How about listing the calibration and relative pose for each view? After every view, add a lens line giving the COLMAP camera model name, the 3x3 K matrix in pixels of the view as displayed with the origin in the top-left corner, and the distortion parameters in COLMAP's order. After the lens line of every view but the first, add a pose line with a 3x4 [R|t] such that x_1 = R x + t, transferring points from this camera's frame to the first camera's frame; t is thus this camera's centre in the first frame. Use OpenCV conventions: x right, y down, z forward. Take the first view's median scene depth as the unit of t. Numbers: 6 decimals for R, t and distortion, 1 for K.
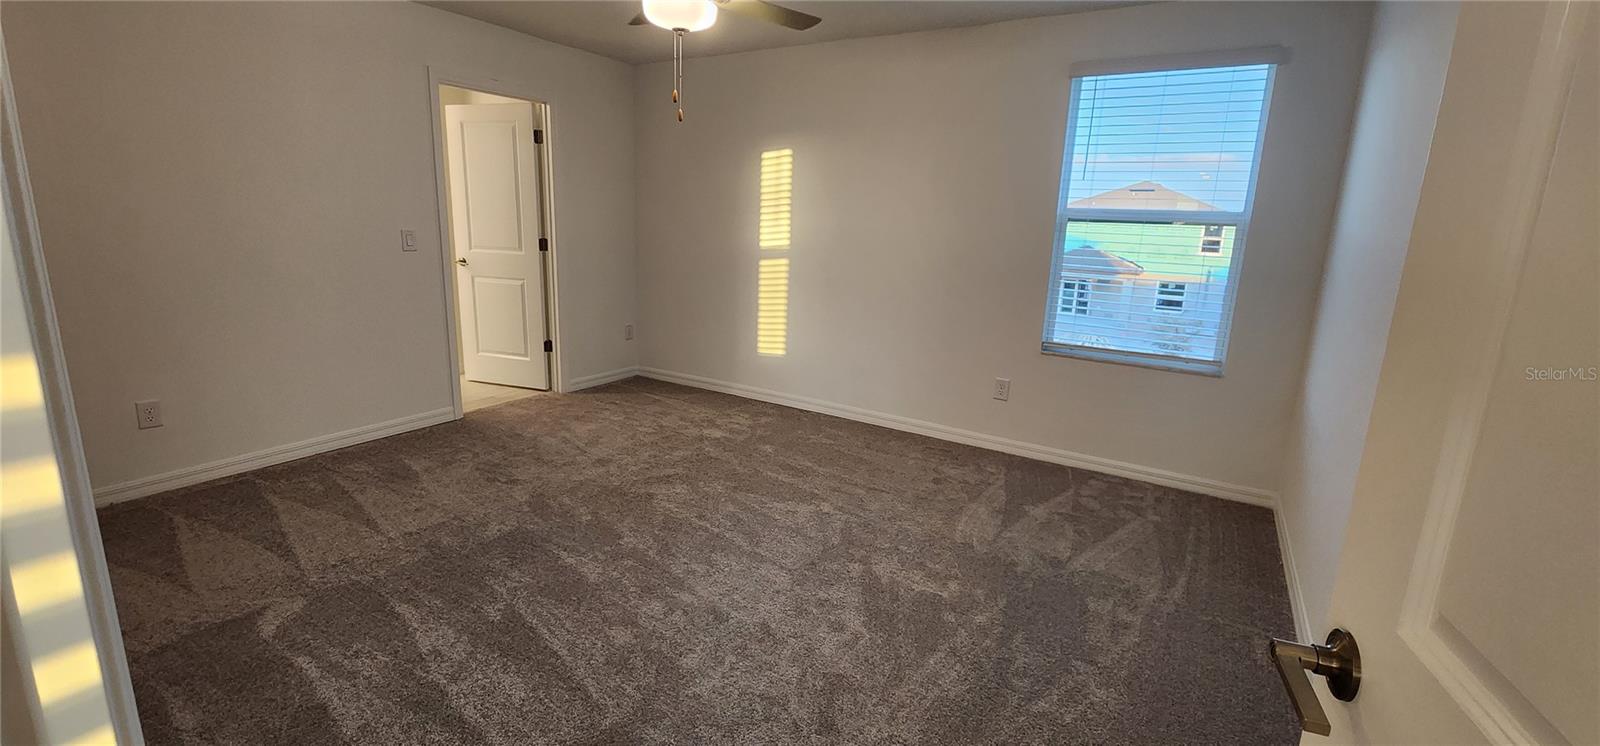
lens RADIAL K [[663.4, 0, 800.0], [0, 663.4, 373.0], [0, 0, 1]] dist [0.000318, -0.000112]
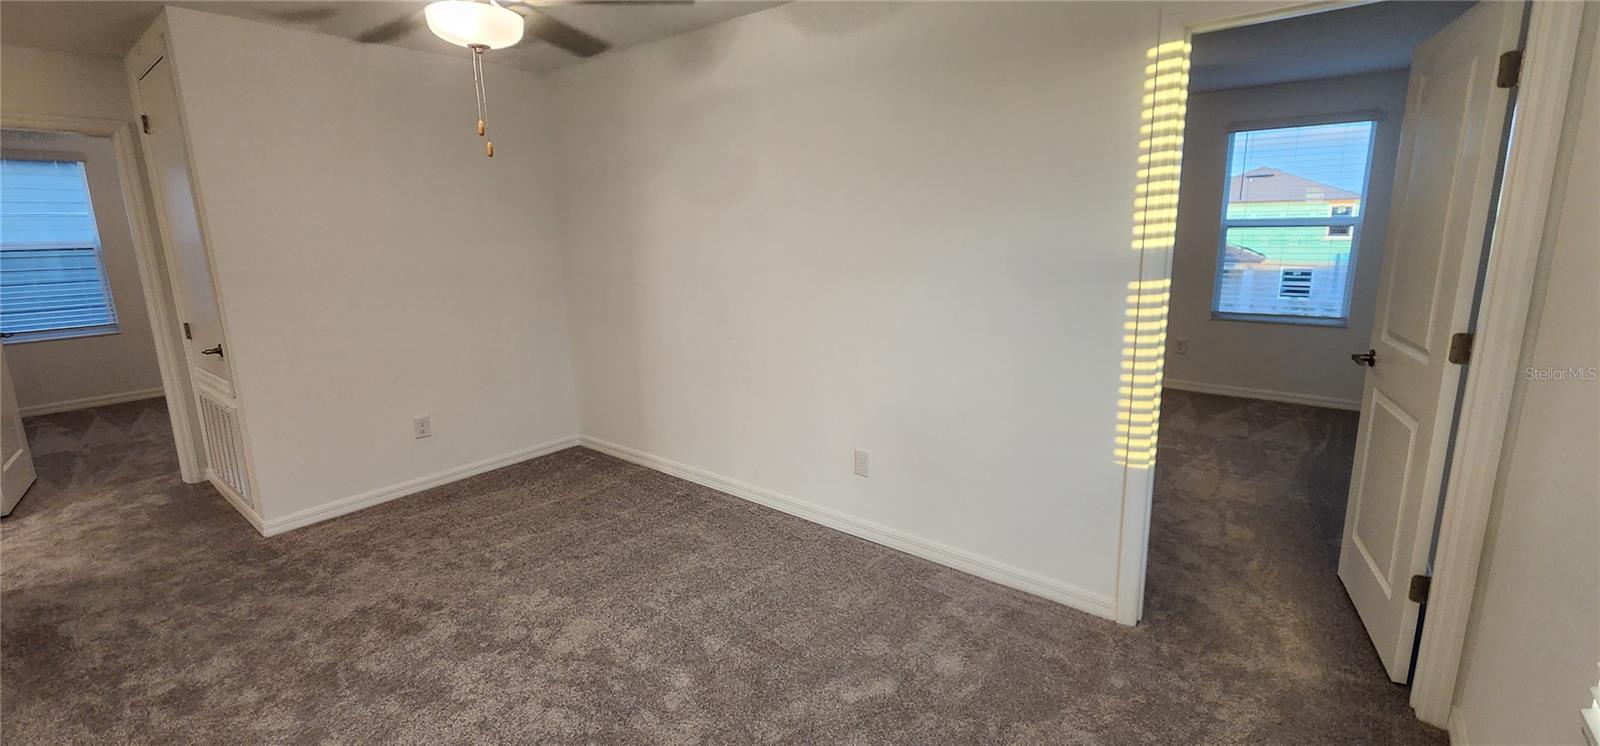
lens RADIAL K [[656.9, 0, 801.8], [0, 656.9, 360.7], [0, 0, 1]] dist [0.001768, -0.003435]
pose [[0.990453, -0.023925, -0.135760, -0.343466], [0.020618, 0.999457, -0.025712, 0.082422], [0.136302, 0.022667, 0.990408, -0.567726]]
